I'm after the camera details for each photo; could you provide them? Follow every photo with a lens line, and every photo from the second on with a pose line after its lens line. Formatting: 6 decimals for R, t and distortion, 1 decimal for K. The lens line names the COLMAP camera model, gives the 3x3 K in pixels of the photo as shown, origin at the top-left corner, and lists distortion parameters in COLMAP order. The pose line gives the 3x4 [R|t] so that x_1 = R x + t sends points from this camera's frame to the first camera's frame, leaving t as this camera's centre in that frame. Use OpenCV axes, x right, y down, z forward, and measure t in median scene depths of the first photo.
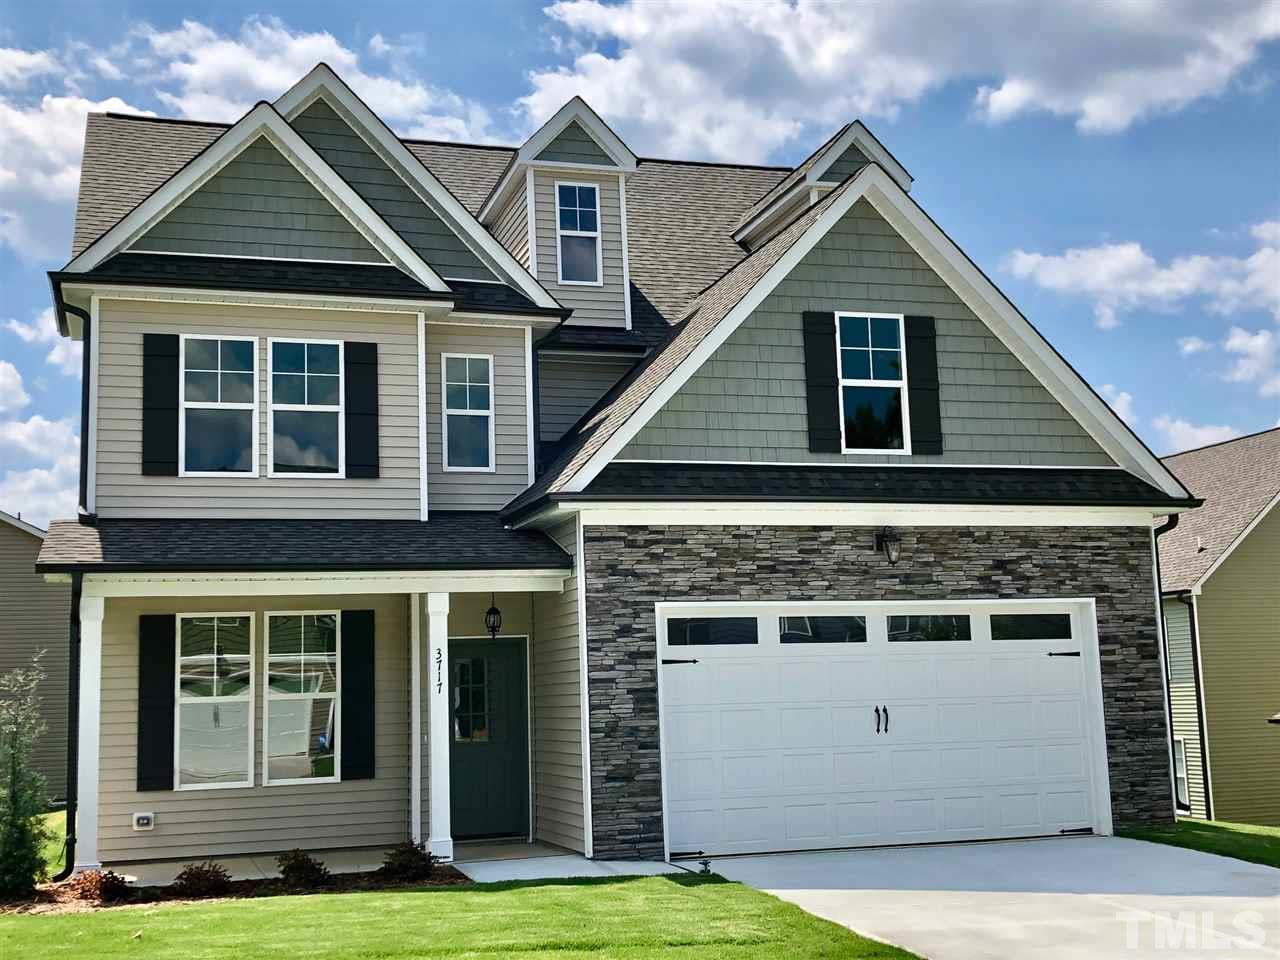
lens RADIAL K [[1539.1, 0, 641.9], [0, 1539.1, 484.0], [0, 0, 1]] dist [0.000693, 0.000000]
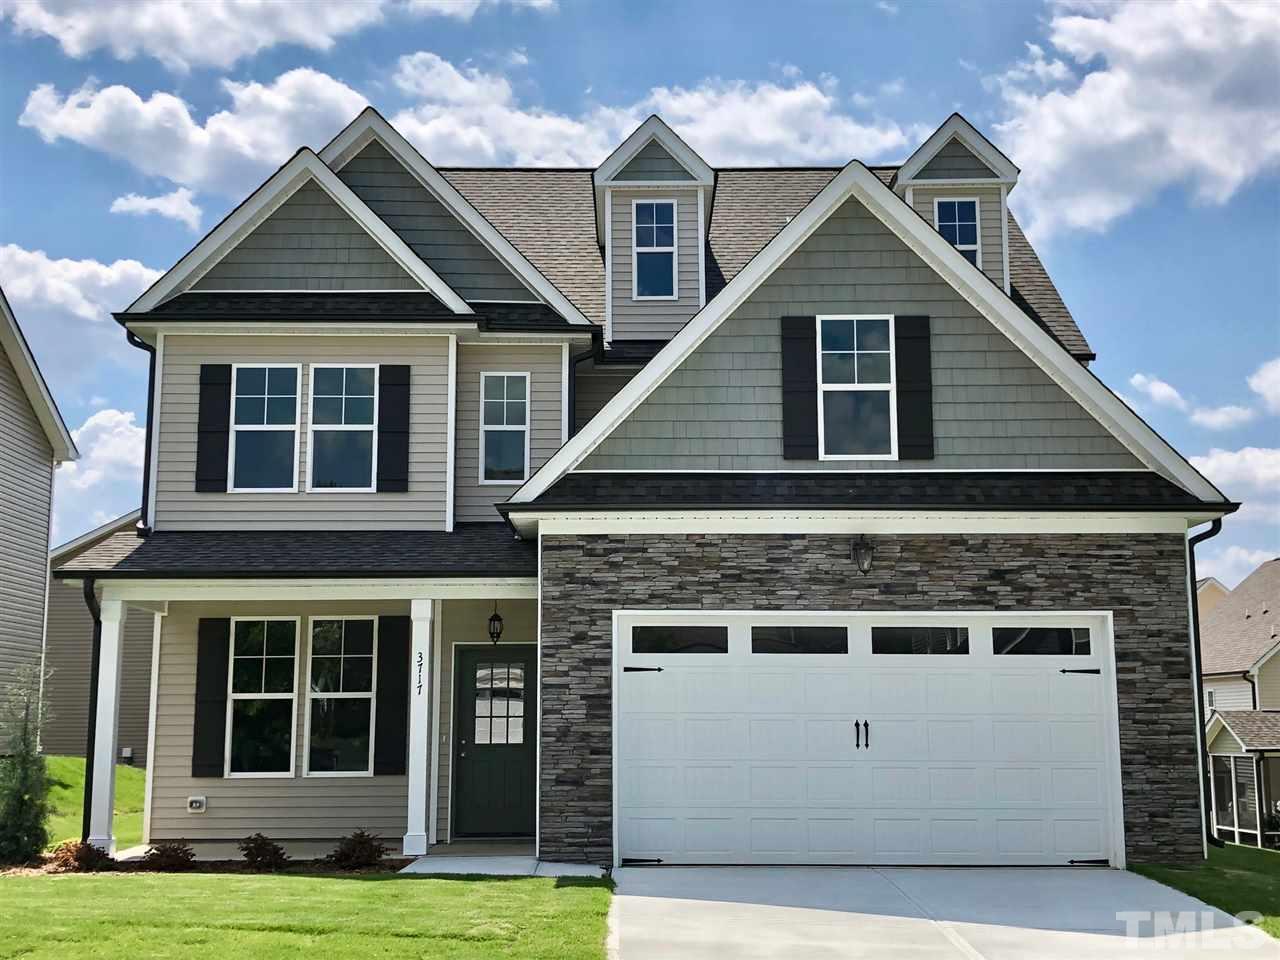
lens RADIAL K [[1539.1, 0, 643.3], [0, 1539.1, 475.7], [0, 0, 1]] dist [0.000693, 0.000000]
pose [[0.955458, -0.016541, -0.294664, 0.303385], [0.011873, 0.999774, -0.017624, 0.005855], [0.294889, 0.013340, 0.955438, 0.032554]]
